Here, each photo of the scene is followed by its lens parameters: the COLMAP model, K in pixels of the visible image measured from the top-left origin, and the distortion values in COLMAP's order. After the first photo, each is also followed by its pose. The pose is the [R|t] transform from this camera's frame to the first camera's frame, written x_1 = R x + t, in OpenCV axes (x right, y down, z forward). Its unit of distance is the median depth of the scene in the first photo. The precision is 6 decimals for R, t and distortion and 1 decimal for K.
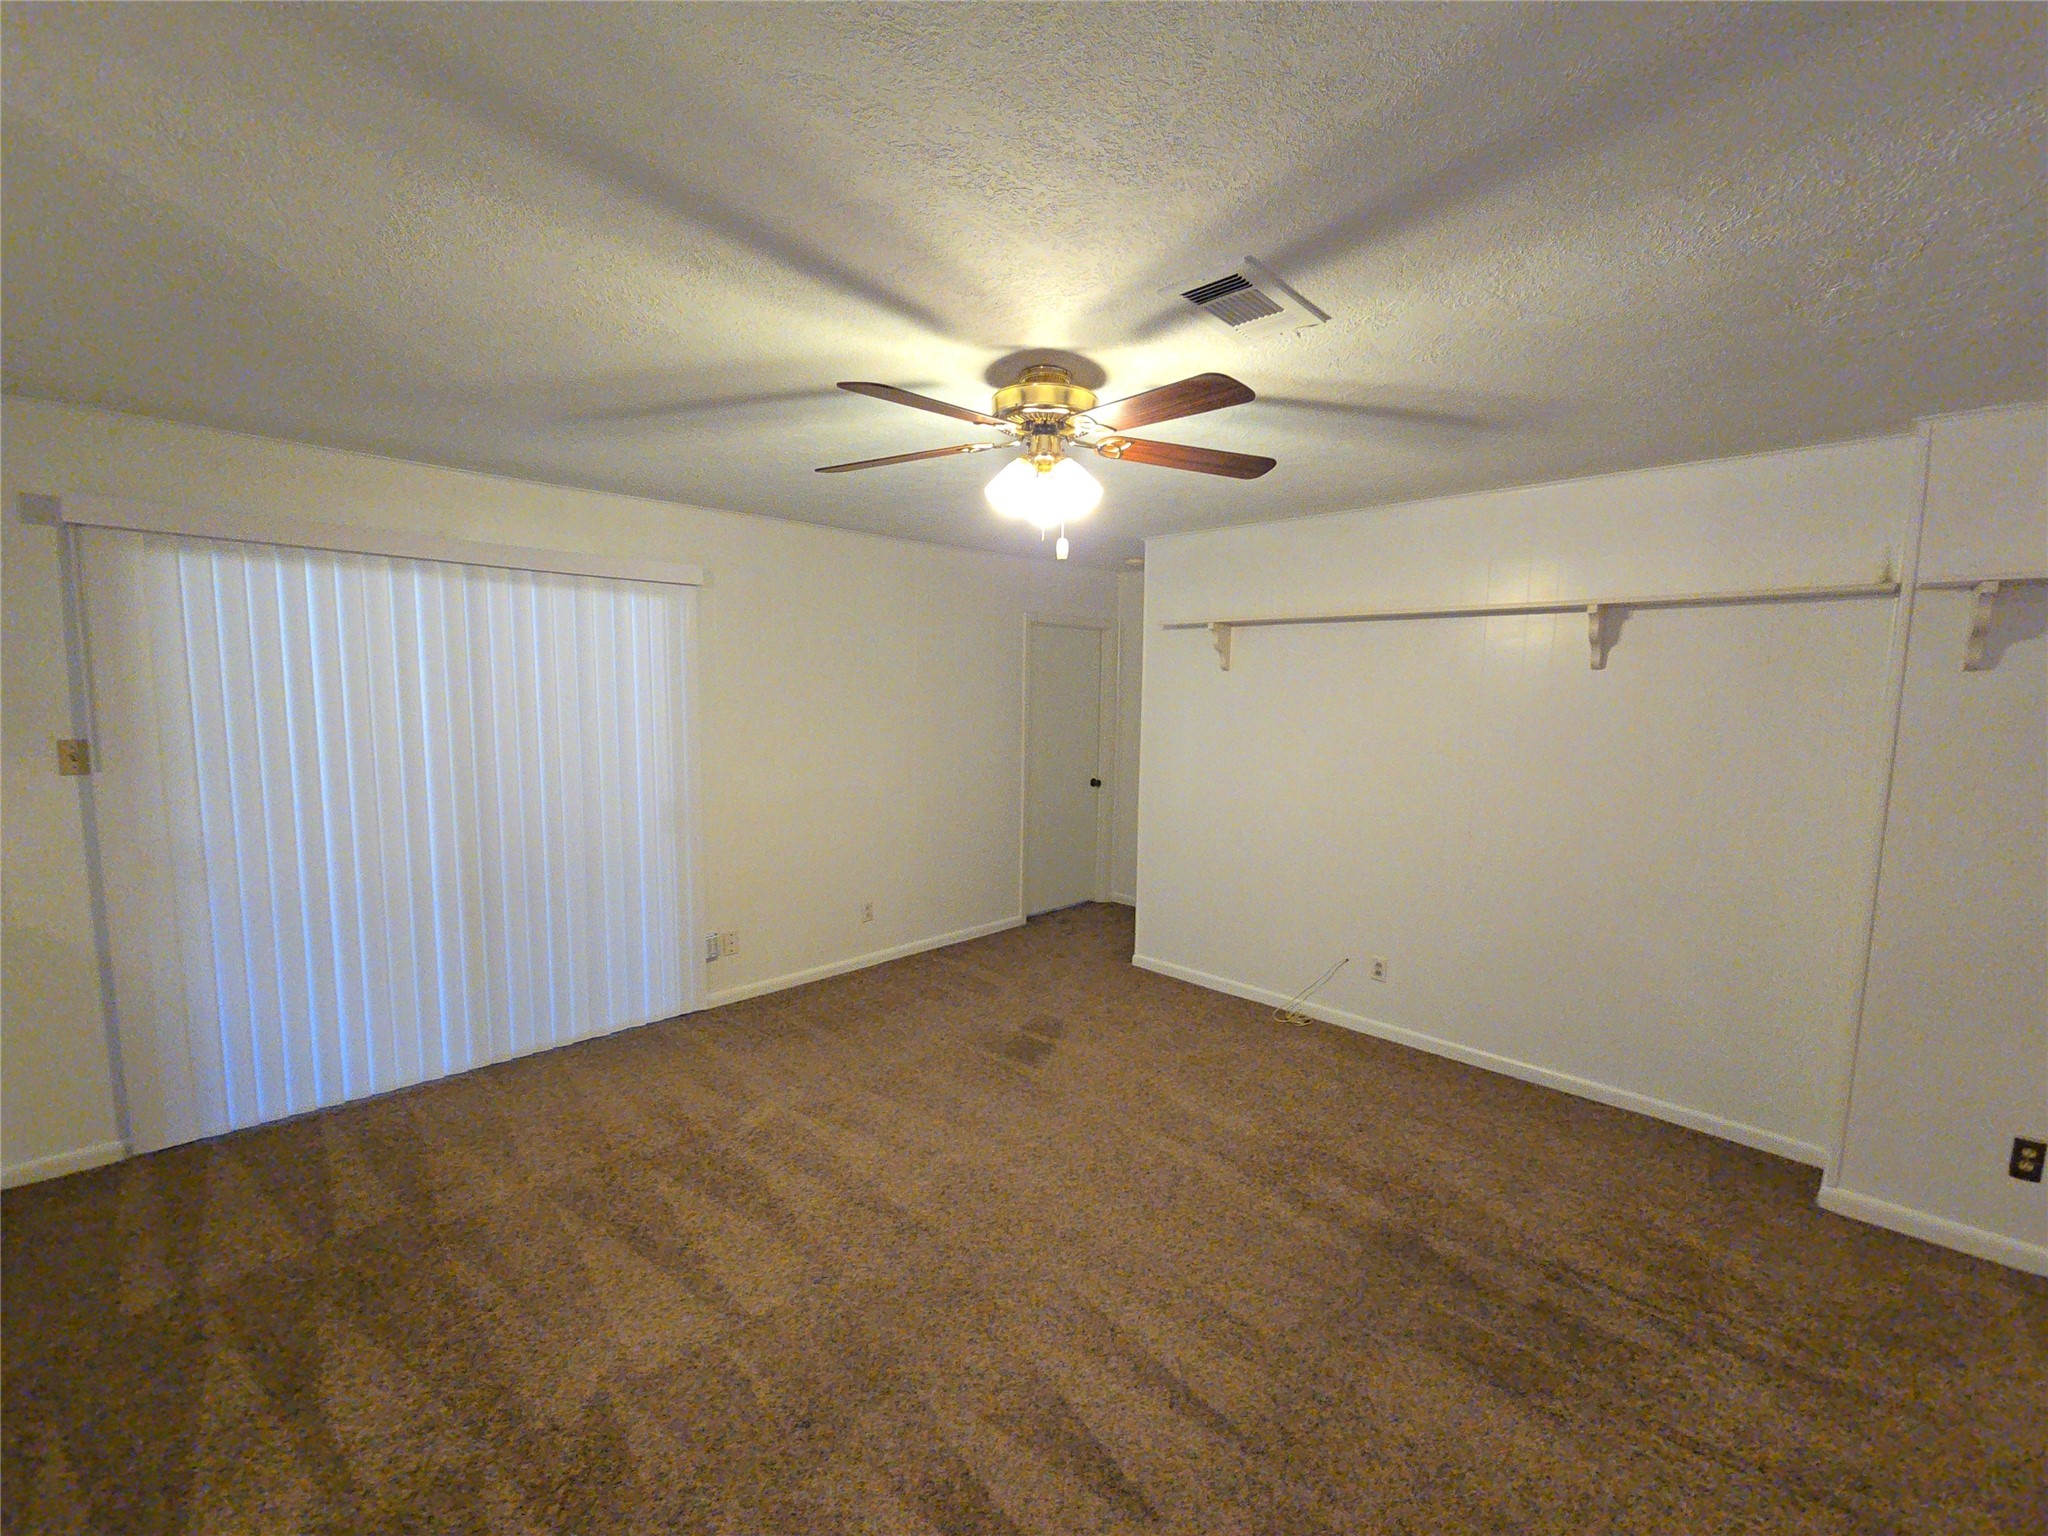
lens RADIAL K [[857.9, 0, 1027.6], [0, 857.9, 775.7], [0, 0, 1]] dist [0.013278, -0.008773]
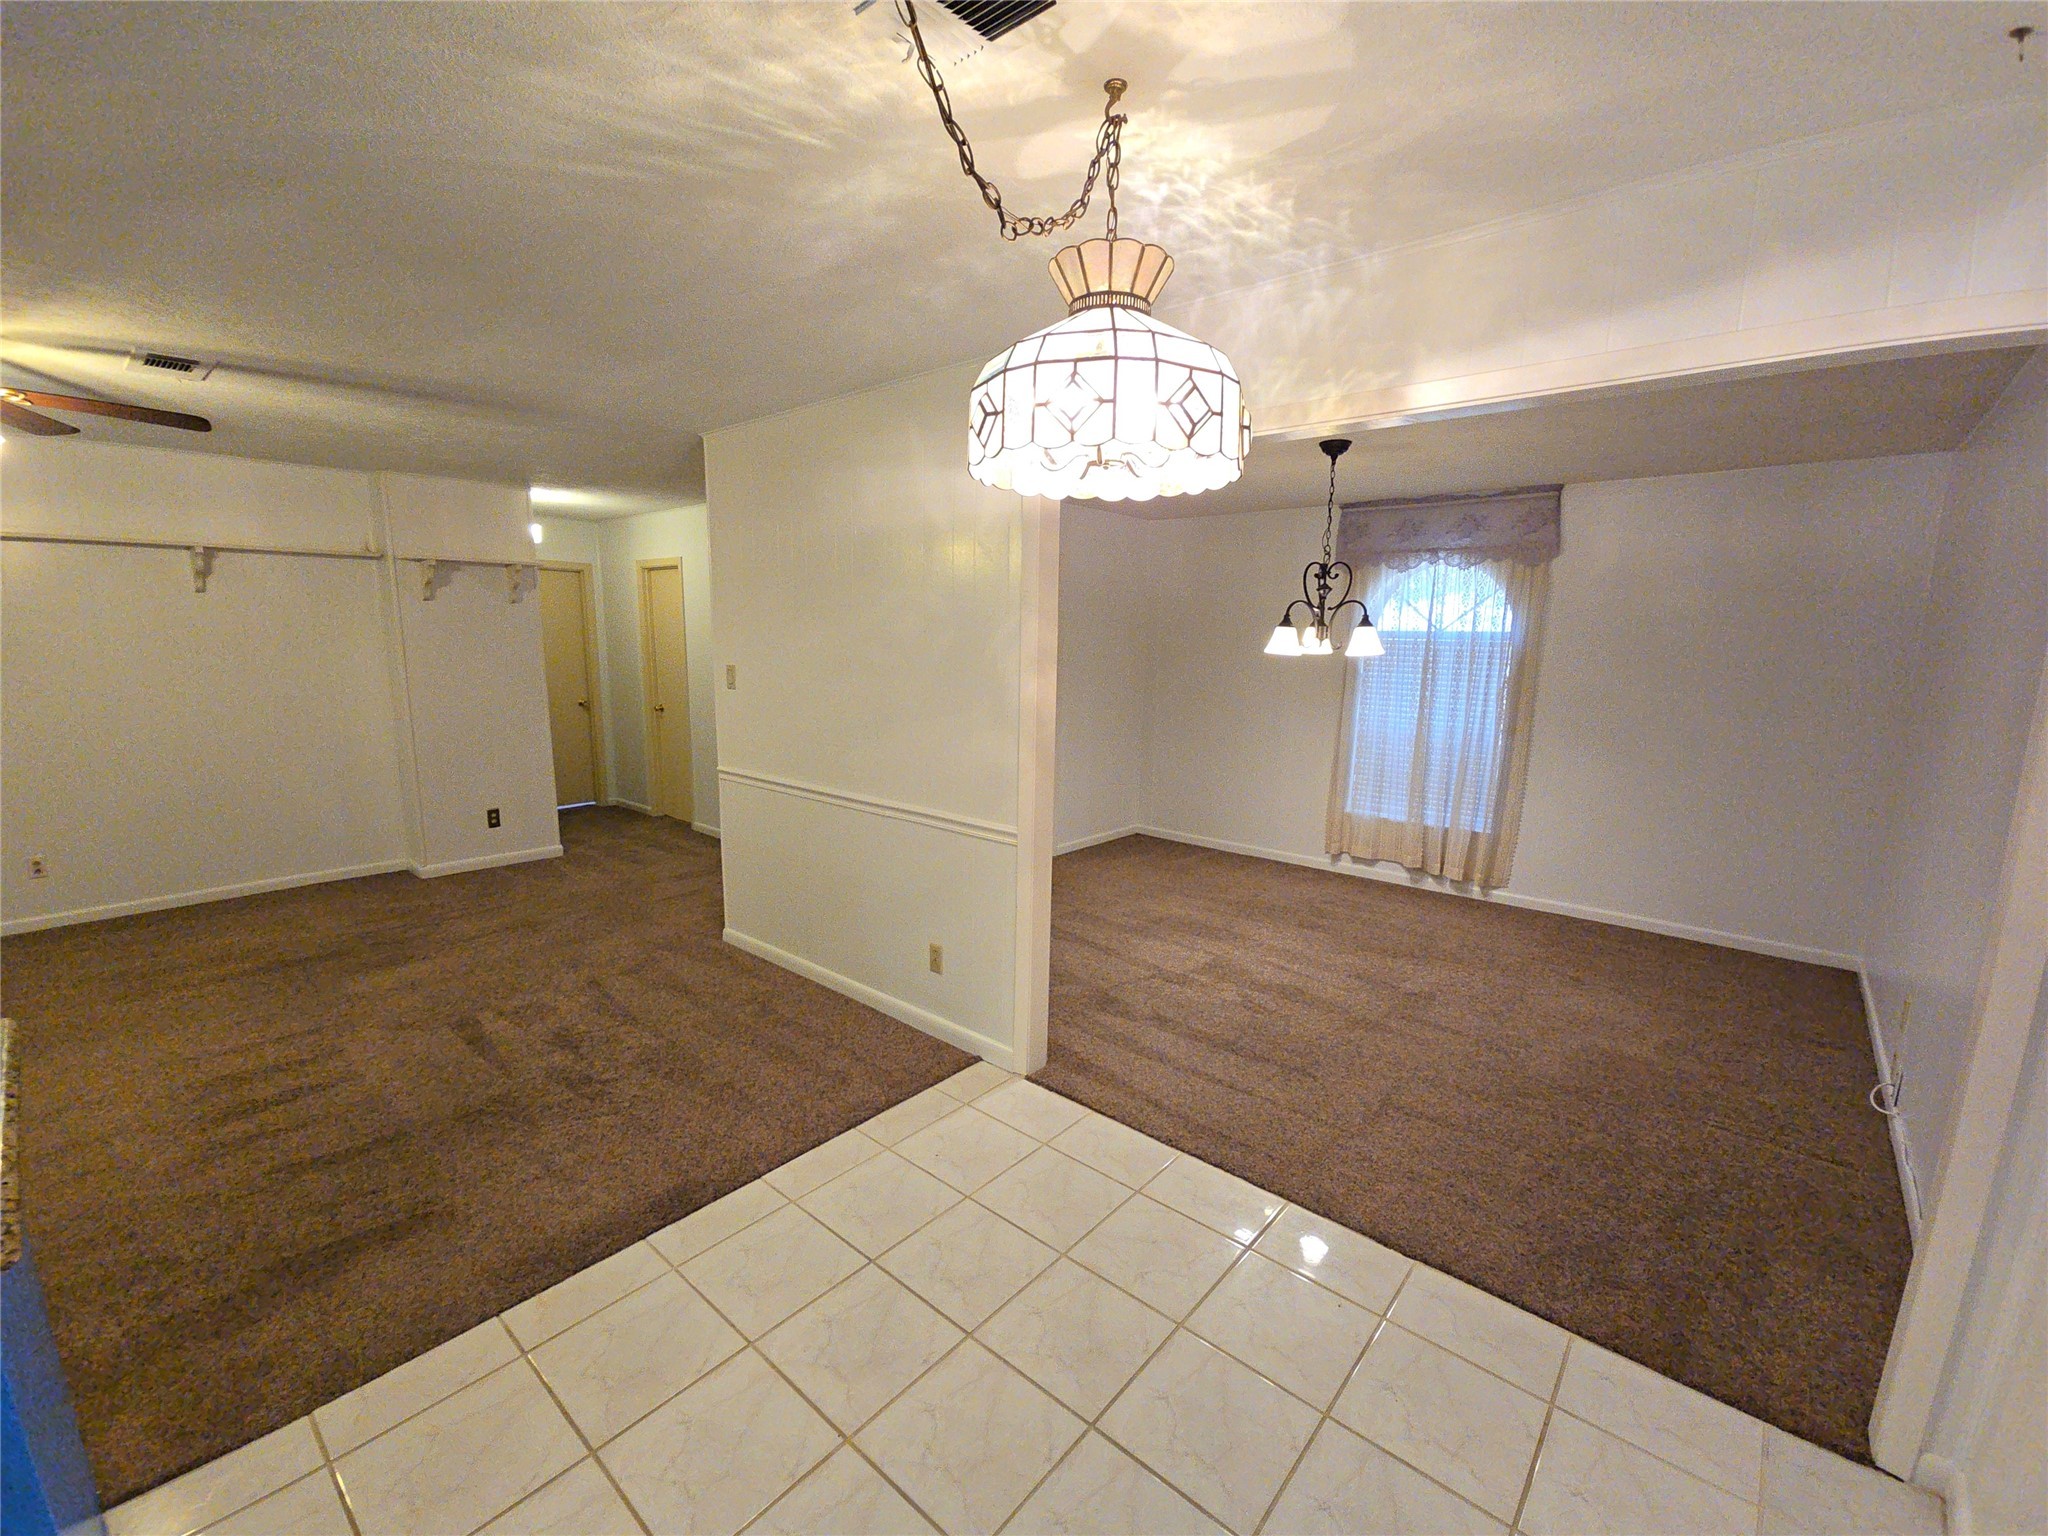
lens RADIAL K [[857.9, 0, 1027.6], [0, 857.9, 775.7], [0, 0, 1]] dist [0.013278, -0.008773]
pose [[-0.063132, -0.180950, 0.981464, -1.053836], [0.087380, 0.978647, 0.186051, 0.029682], [-0.994173, 0.097506, -0.045972, -0.295232]]
